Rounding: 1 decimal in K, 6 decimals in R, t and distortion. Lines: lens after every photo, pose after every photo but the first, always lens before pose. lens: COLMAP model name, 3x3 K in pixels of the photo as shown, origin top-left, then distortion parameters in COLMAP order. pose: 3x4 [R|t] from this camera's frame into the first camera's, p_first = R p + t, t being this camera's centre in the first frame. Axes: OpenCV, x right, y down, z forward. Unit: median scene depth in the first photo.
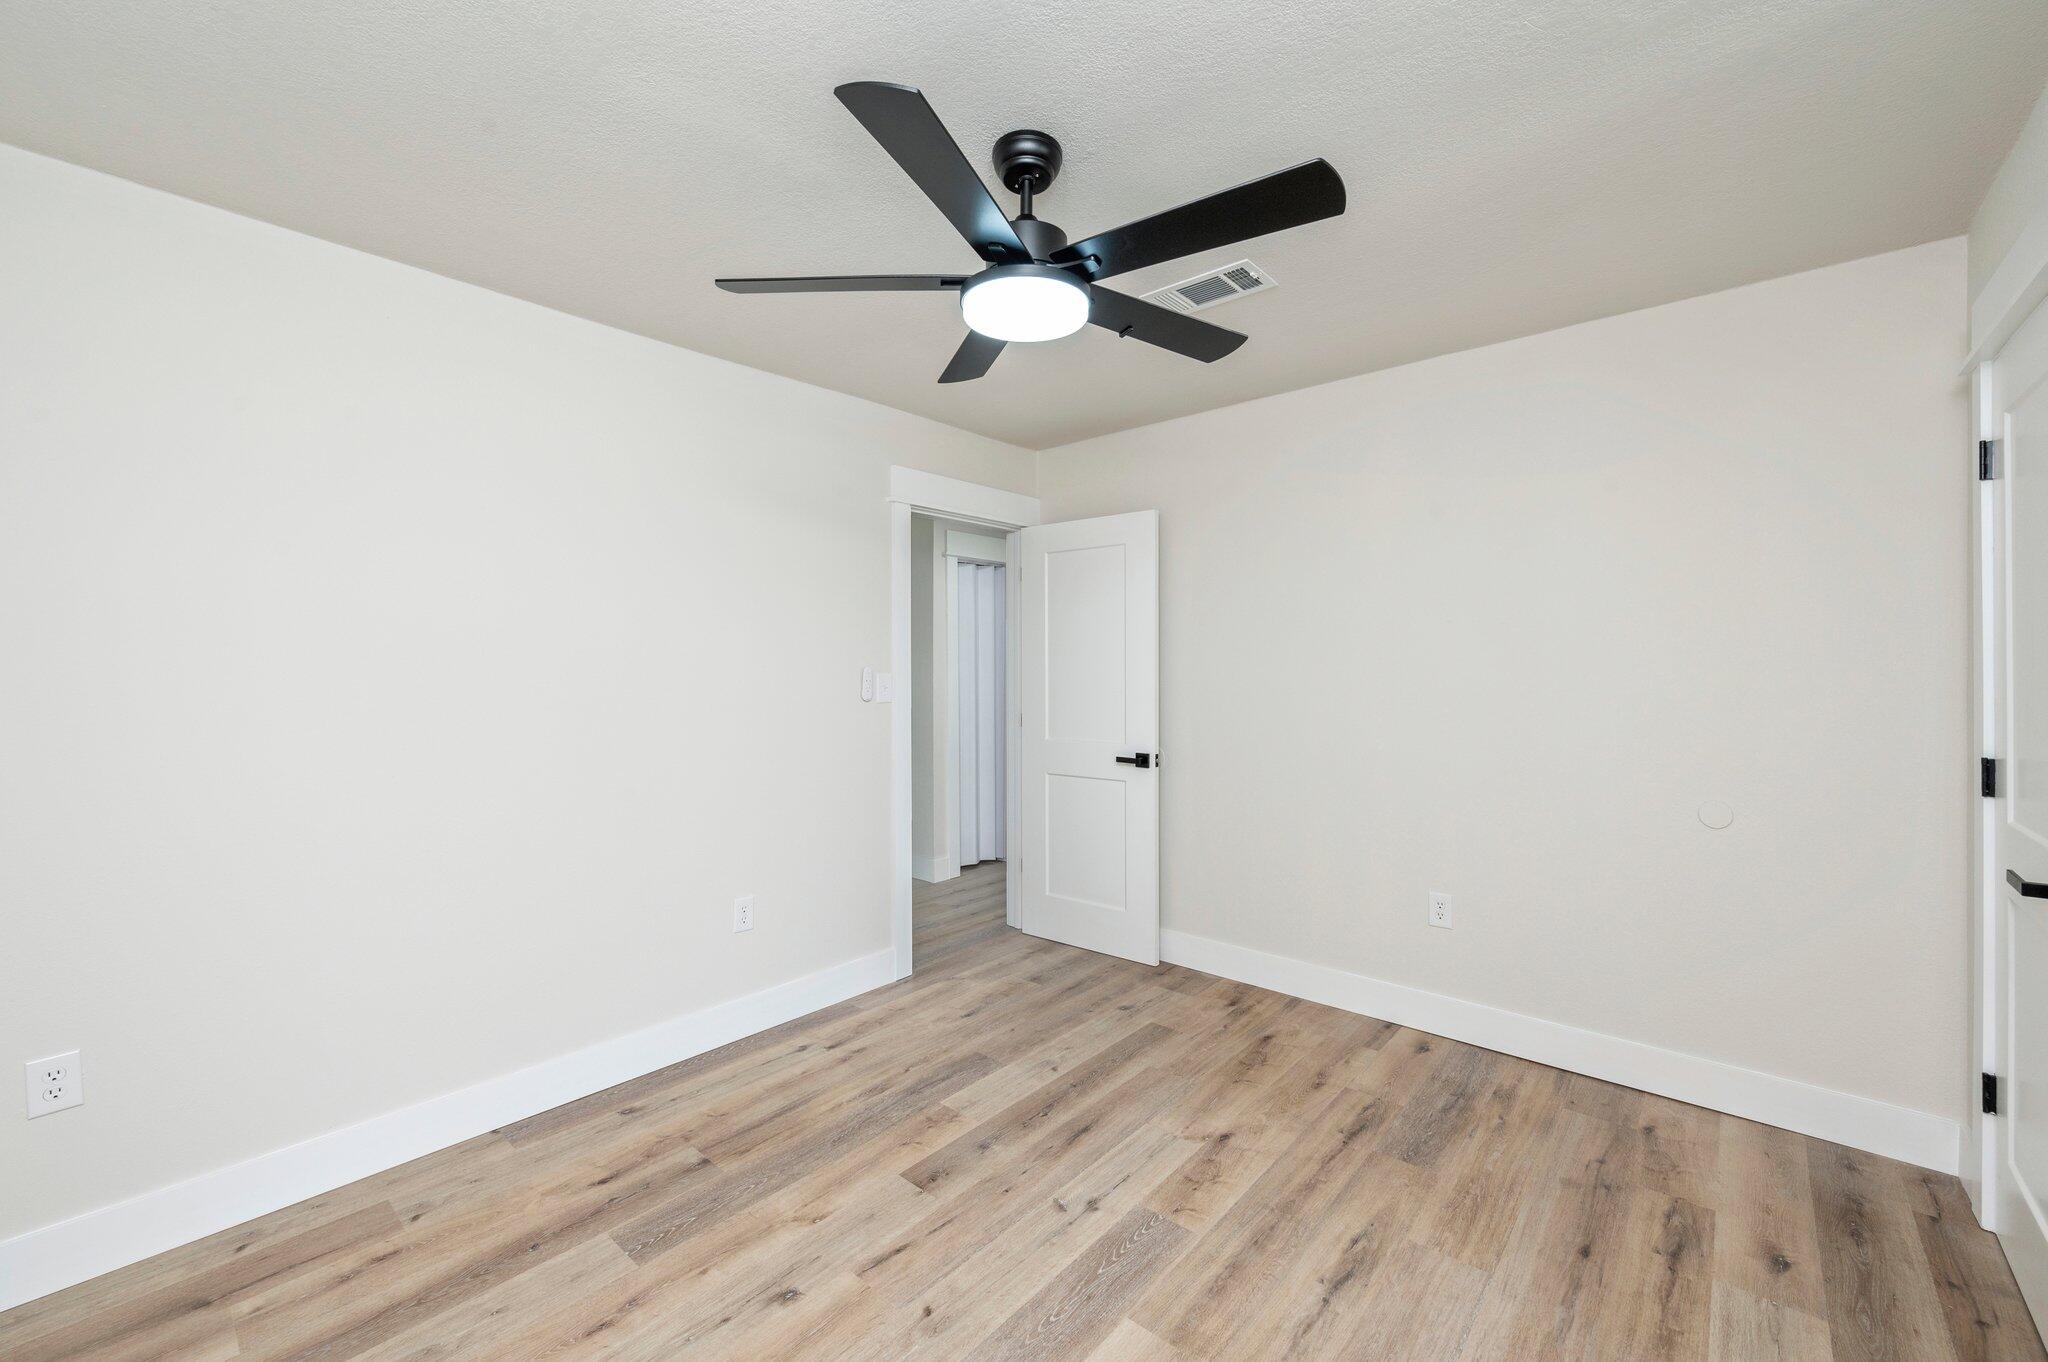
lens RADIAL K [[813.5, 0, 1024.0], [0, 813.5, 681.0], [0, 0, 1]] dist [-0.002600, -0.000210]
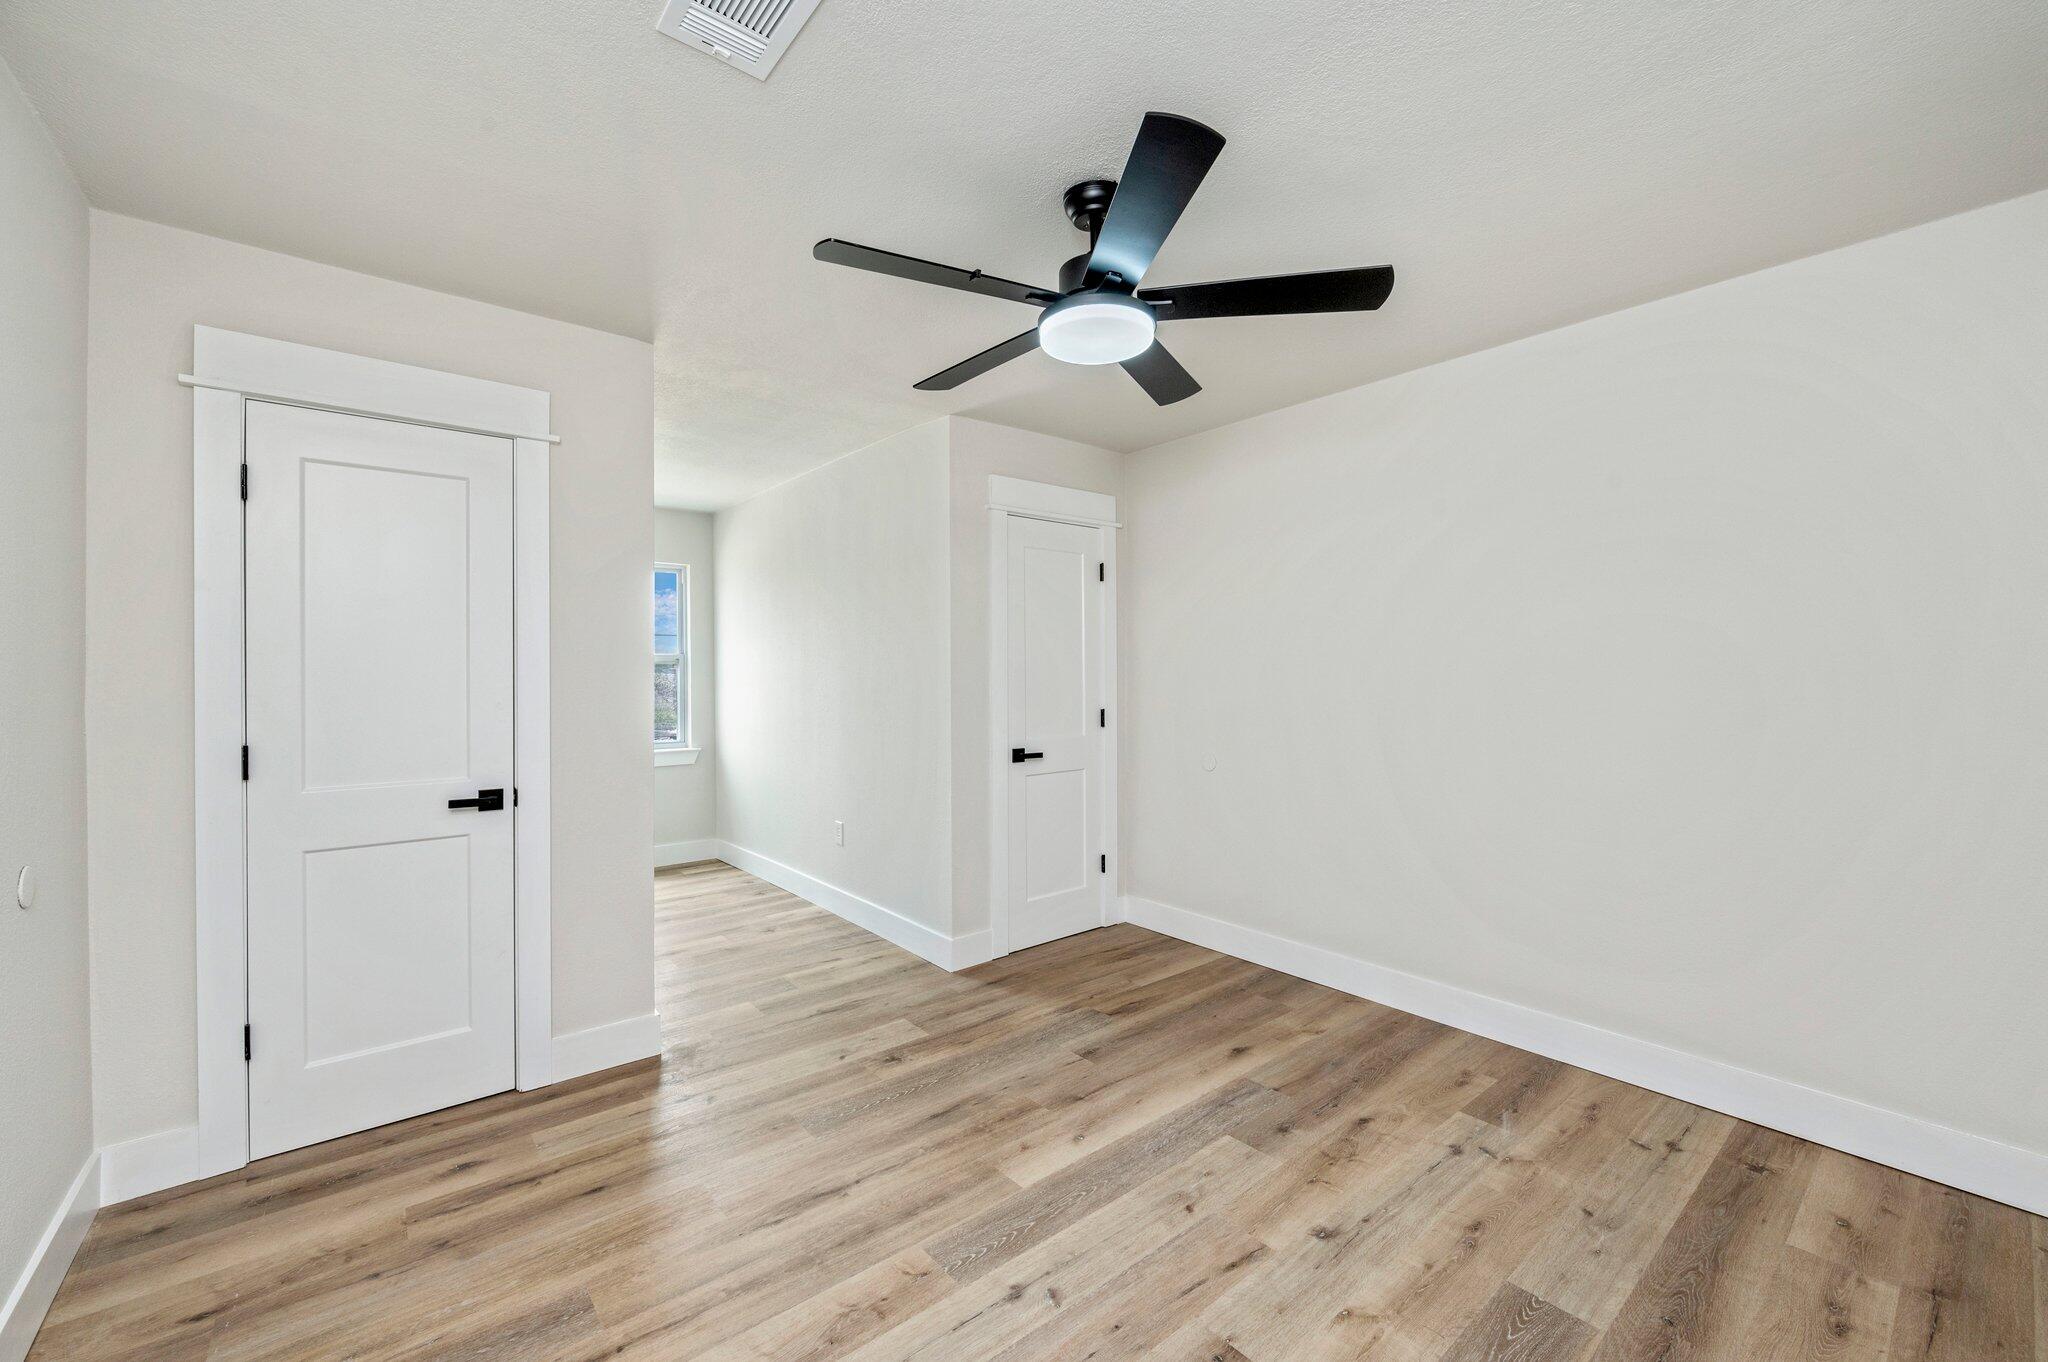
lens RADIAL K [[813.5, 0, 1024.0], [0, 813.5, 681.0], [0, 0, 1]] dist [-0.002600, -0.000210]
pose [[-0.986878, 0.007050, 0.161316, -0.070053], [0.010654, 0.999712, 0.021489, -0.011009], [-0.161118, 0.022926, -0.986669, 1.958026]]
